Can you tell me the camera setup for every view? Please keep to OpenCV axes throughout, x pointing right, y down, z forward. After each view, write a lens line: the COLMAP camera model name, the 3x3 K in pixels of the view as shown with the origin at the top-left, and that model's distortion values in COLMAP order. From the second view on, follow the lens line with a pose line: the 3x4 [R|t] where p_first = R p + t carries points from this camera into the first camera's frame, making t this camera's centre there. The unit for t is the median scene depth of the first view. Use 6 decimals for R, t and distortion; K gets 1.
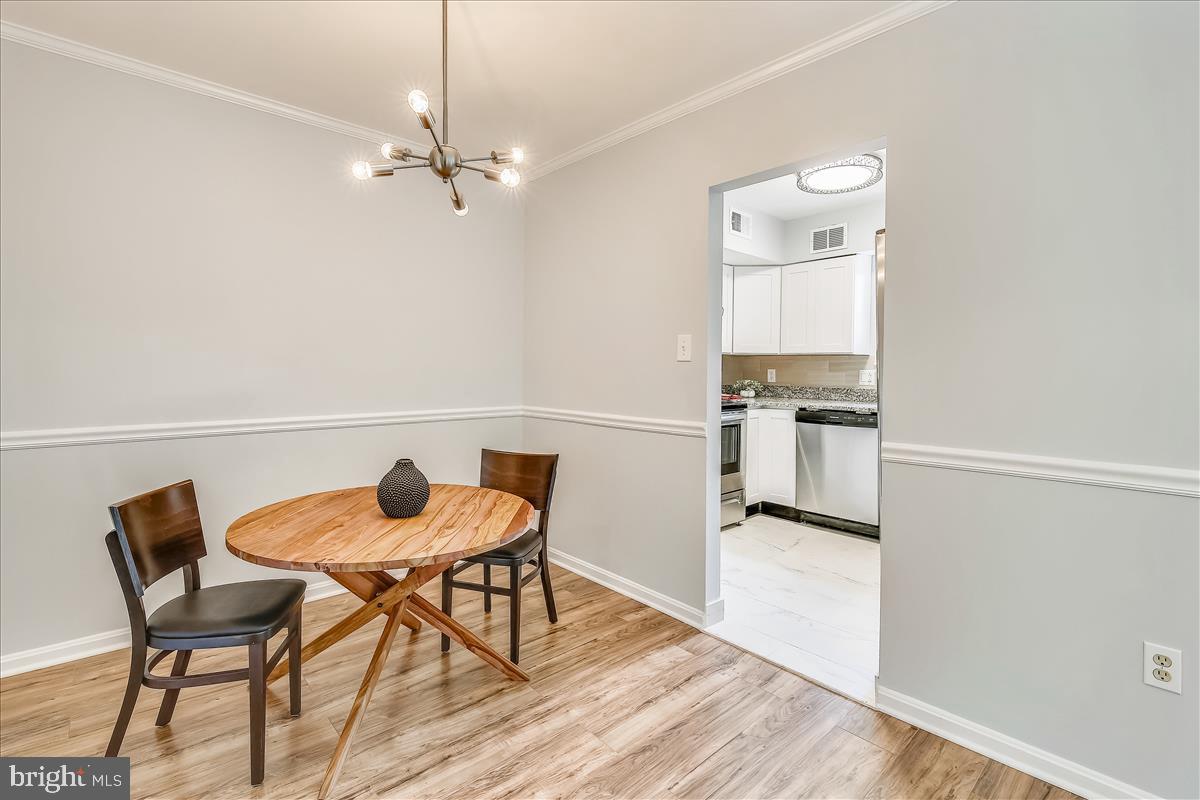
lens RADIAL K [[516.9, 0, 598.8], [0, 516.9, 381.8], [0, 0, 1]] dist [-0.002618, -0.001216]
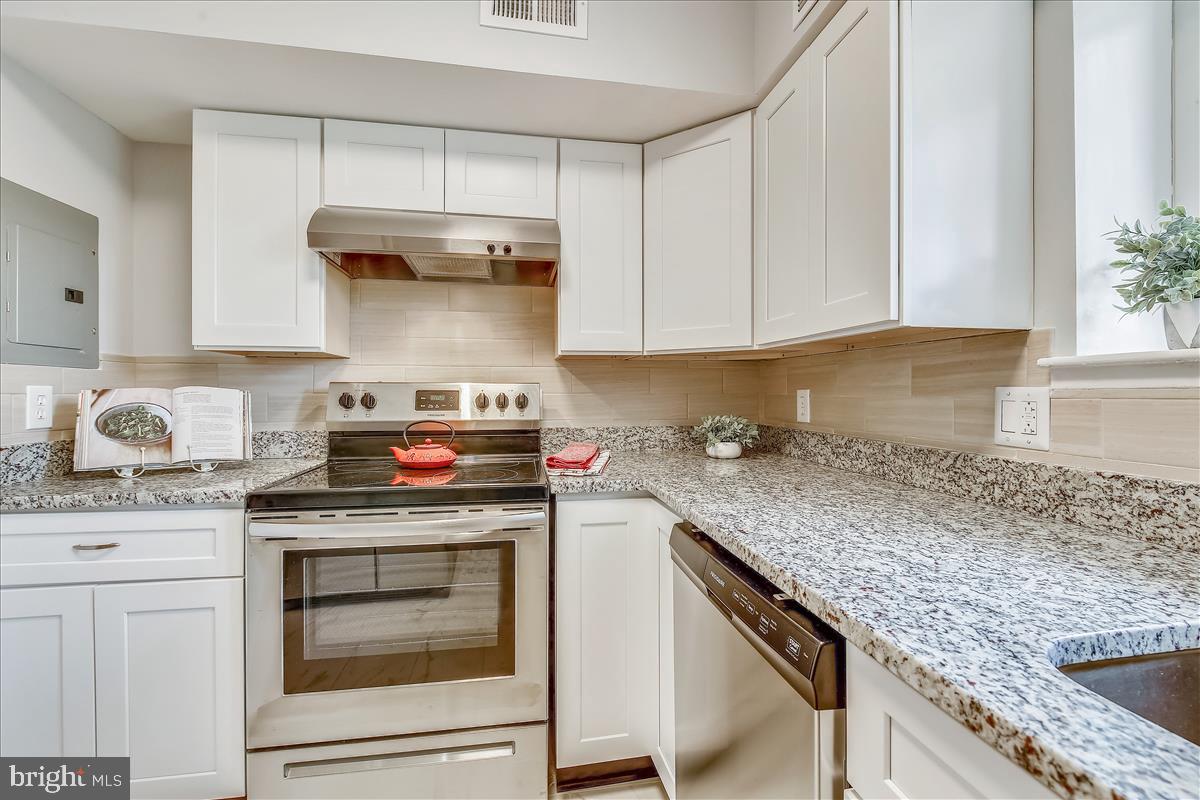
lens RADIAL K [[516.9, 0, 598.8], [0, 516.9, 381.8], [0, 0, 1]] dist [-0.002618, -0.001216]
pose [[0.850632, -0.014415, -0.525564, 0.466569], [-0.009435, 0.999045, -0.042672, -0.013136], [0.525677, 0.041257, 0.849683, 0.656131]]
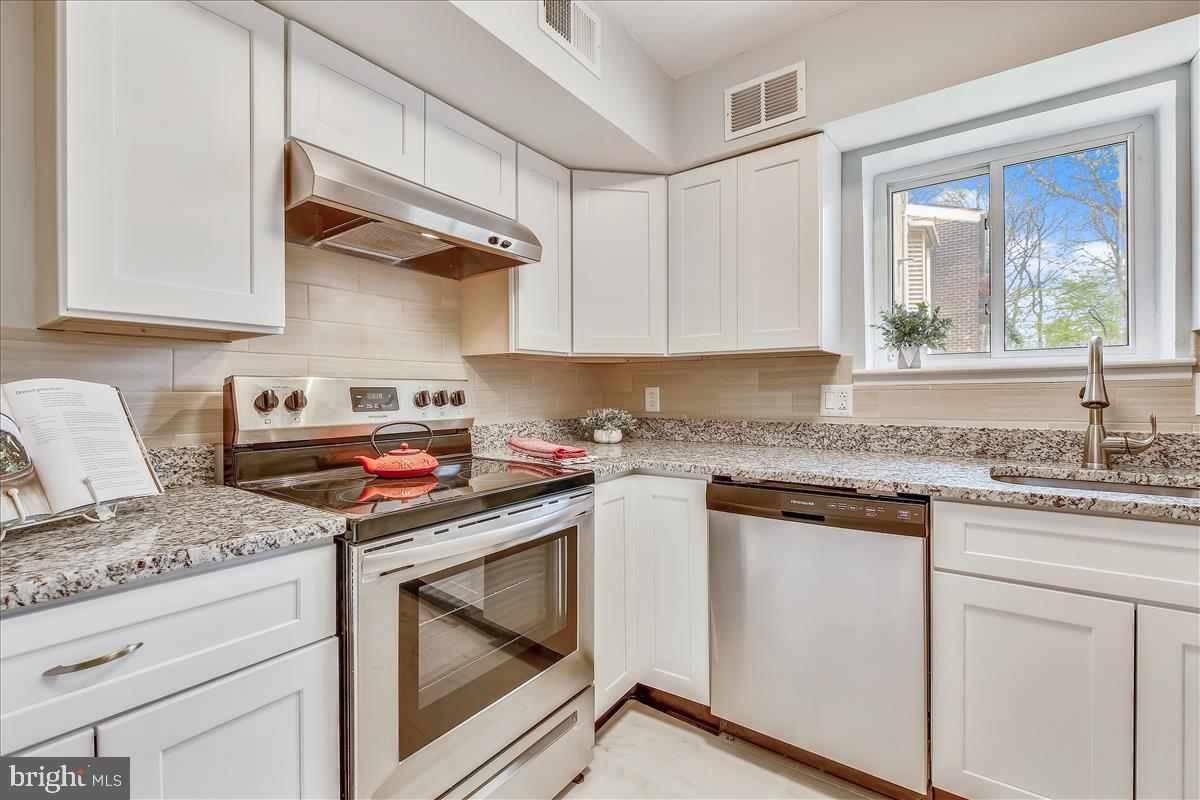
lens RADIAL K [[516.9, 0, 598.8], [0, 516.9, 381.8], [0, 0, 1]] dist [-0.002618, -0.001216]
pose [[0.976452, -0.005700, 0.215657, 0.187638], [0.015265, 0.998971, -0.042715, -0.008883], [-0.215192, 0.045001, 0.975534, 0.557287]]
